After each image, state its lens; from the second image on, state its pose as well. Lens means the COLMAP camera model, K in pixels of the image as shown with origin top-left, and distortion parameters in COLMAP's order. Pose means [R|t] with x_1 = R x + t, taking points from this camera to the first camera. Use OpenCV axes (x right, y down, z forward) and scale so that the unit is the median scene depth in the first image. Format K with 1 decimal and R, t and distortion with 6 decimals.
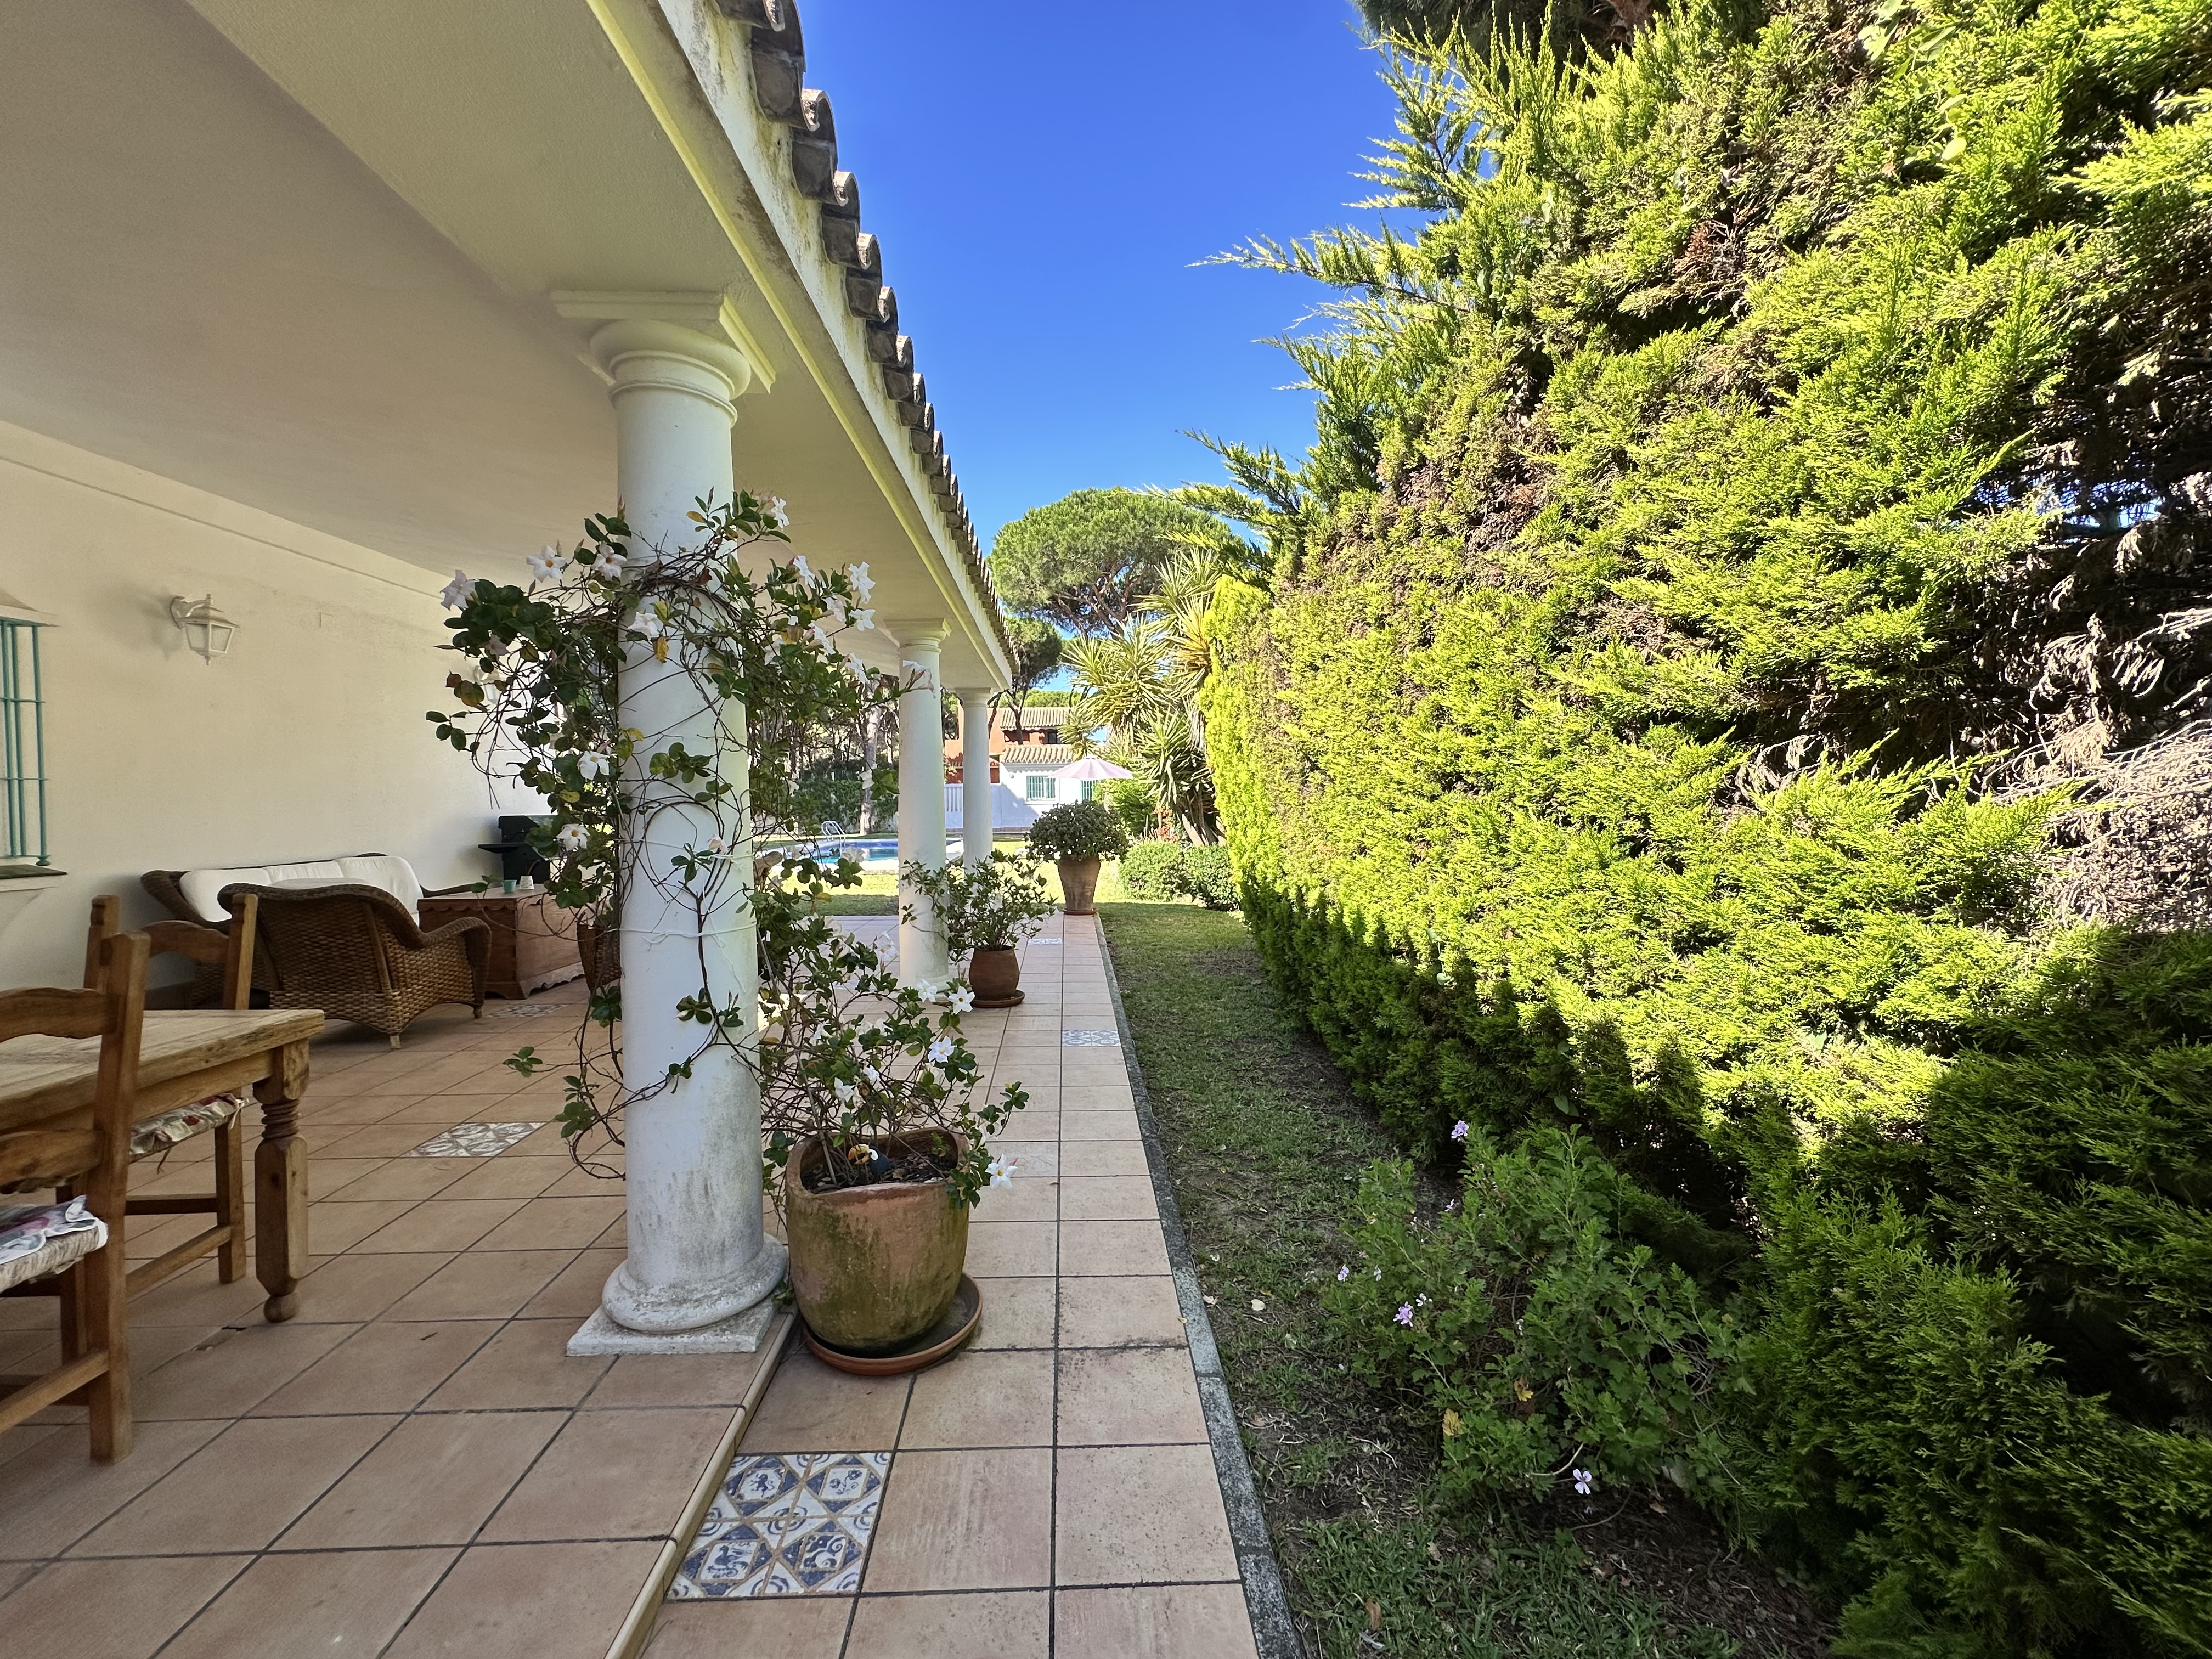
lens RADIAL K [[886.6, 0, 1094.0], [0, 886.6, 828.9], [0, 0, 1]] dist [-0.004191, 0.000617]
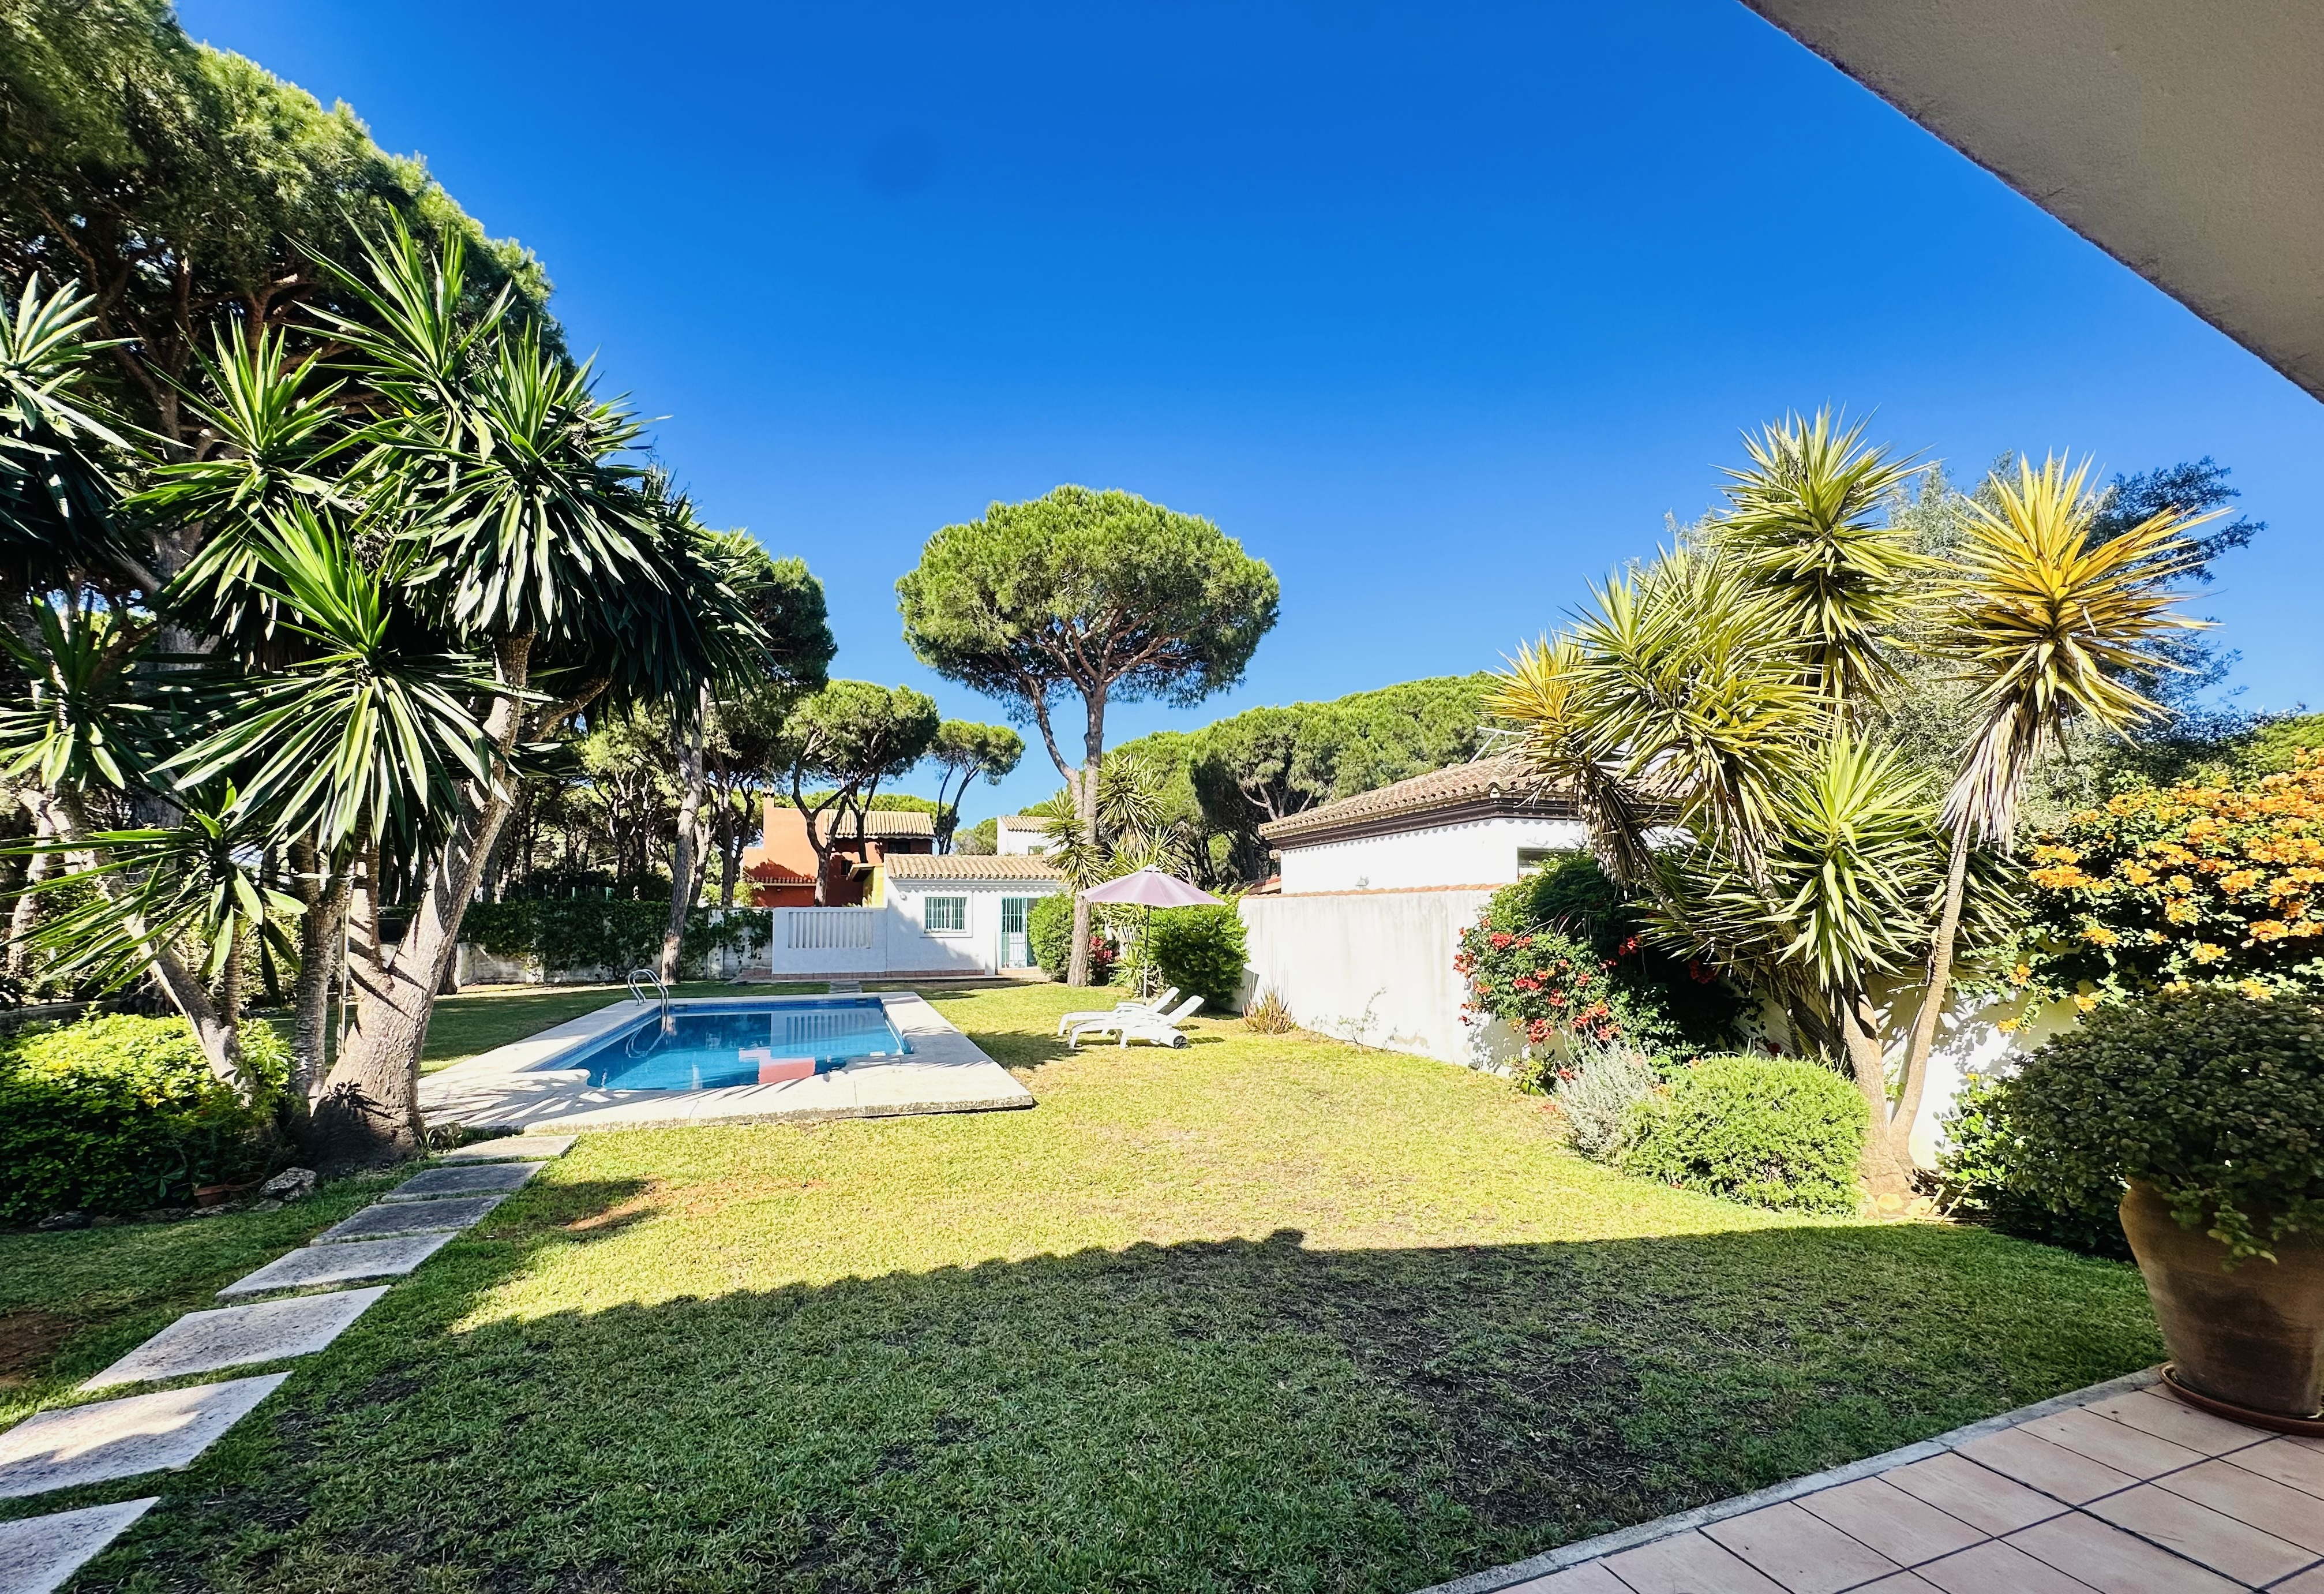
lens RADIAL K [[944.8, 0, 1160.3], [0, 944.8, 861.3], [0, 0, 1]] dist [0.010049, 0.000134]
pose [[0.952818, 0.027706, 0.302276, -0.839902], [0.002637, 0.995033, -0.099512, -0.088693], [-0.303532, 0.095614, 0.948012, 1.651392]]
